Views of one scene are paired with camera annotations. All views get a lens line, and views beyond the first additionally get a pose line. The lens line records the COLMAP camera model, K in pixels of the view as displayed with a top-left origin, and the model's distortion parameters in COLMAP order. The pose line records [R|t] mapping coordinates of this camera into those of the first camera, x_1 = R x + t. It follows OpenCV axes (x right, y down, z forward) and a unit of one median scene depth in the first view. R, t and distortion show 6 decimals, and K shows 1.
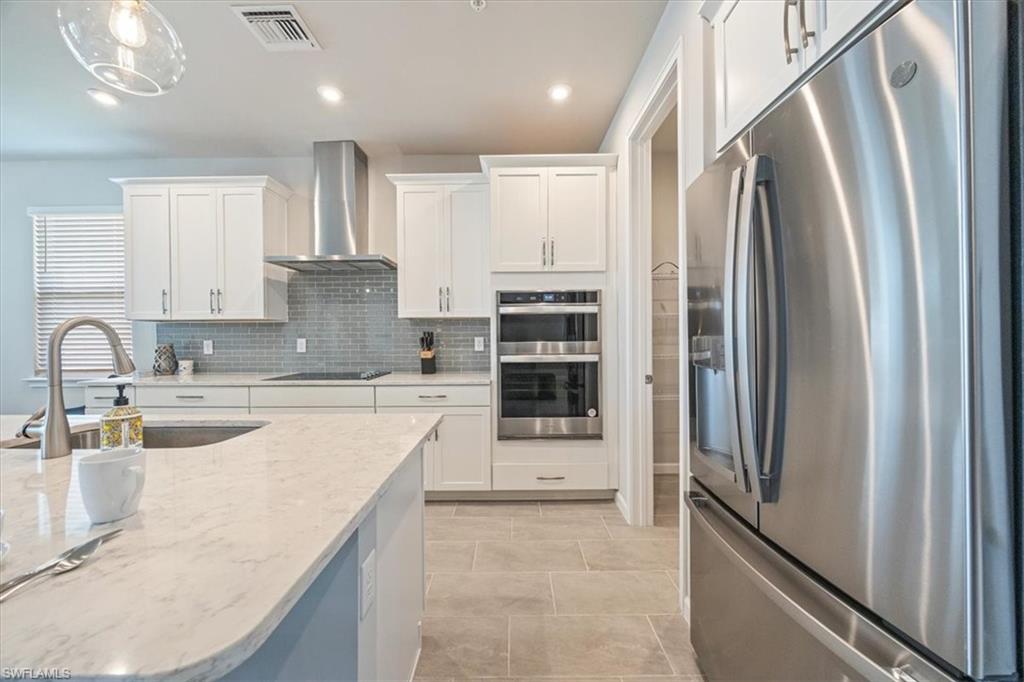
lens RADIAL K [[385.6, 0, 510.9], [0, 385.6, 339.8], [0, 0, 1]] dist [-0.004567, 0.000078]
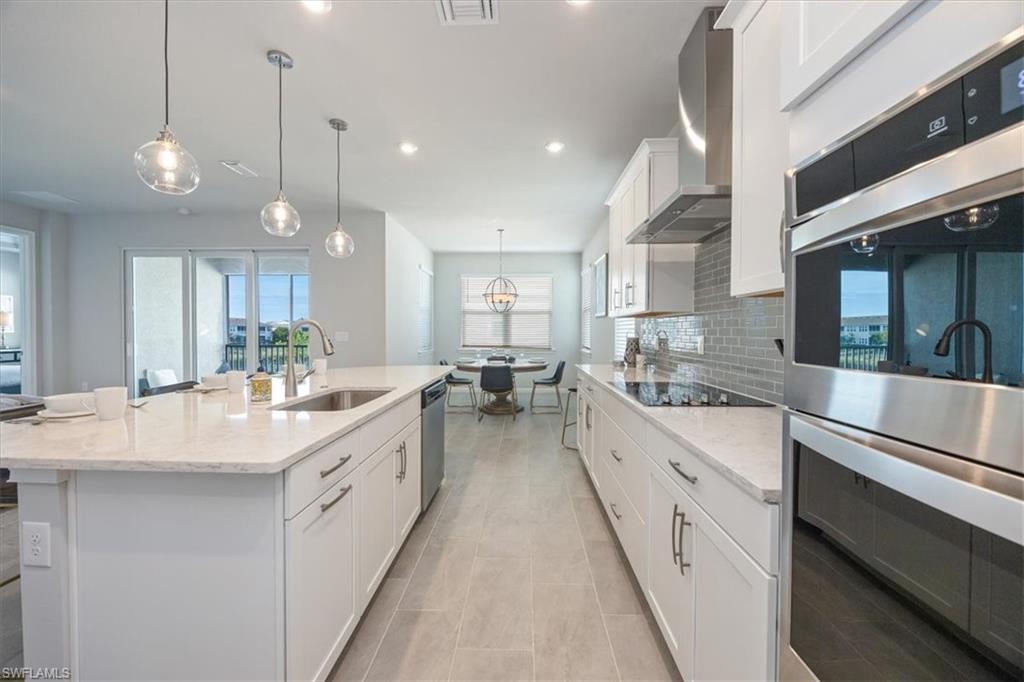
lens RADIAL K [[385.6, 0, 510.9], [0, 385.6, 339.8], [0, 0, 1]] dist [-0.004567, 0.000078]
pose [[-0.026270, 0.027937, -0.999264, 0.234214], [-0.014349, 0.999496, 0.028320, -0.013000], [0.999552, 0.015082, -0.025856, 0.788543]]
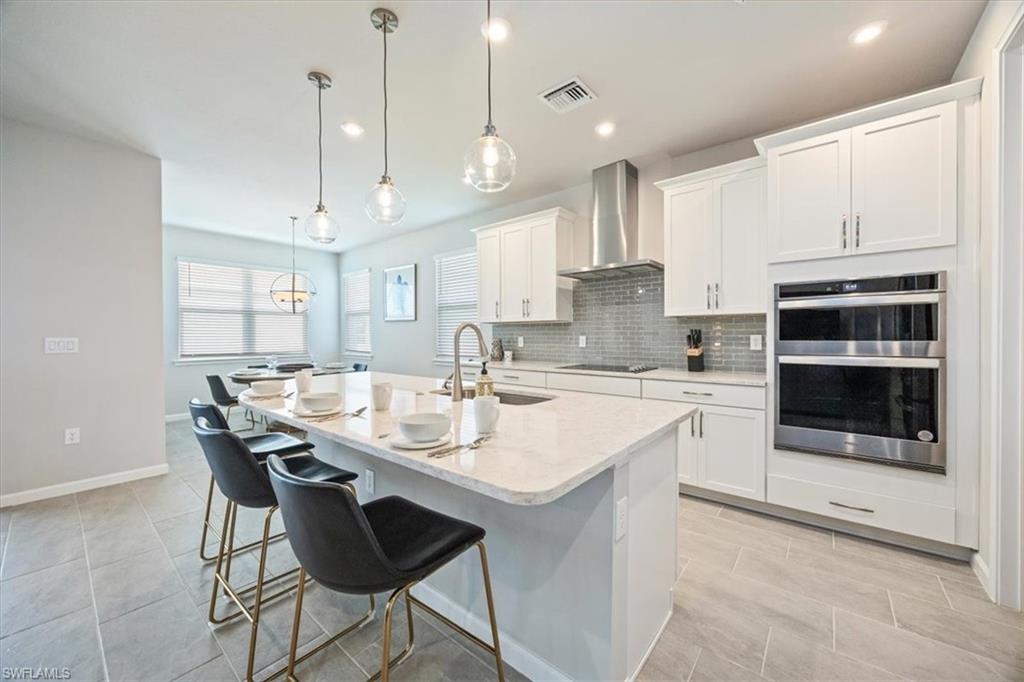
lens RADIAL K [[385.6, 0, 510.9], [0, 385.6, 339.8], [0, 0, 1]] dist [-0.004567, 0.000078]
pose [[0.773481, 0.010692, -0.633729, 0.055287], [-0.006803, 0.999940, 0.008567, 0.000831], [0.633783, -0.002315, 0.773508, -0.088010]]
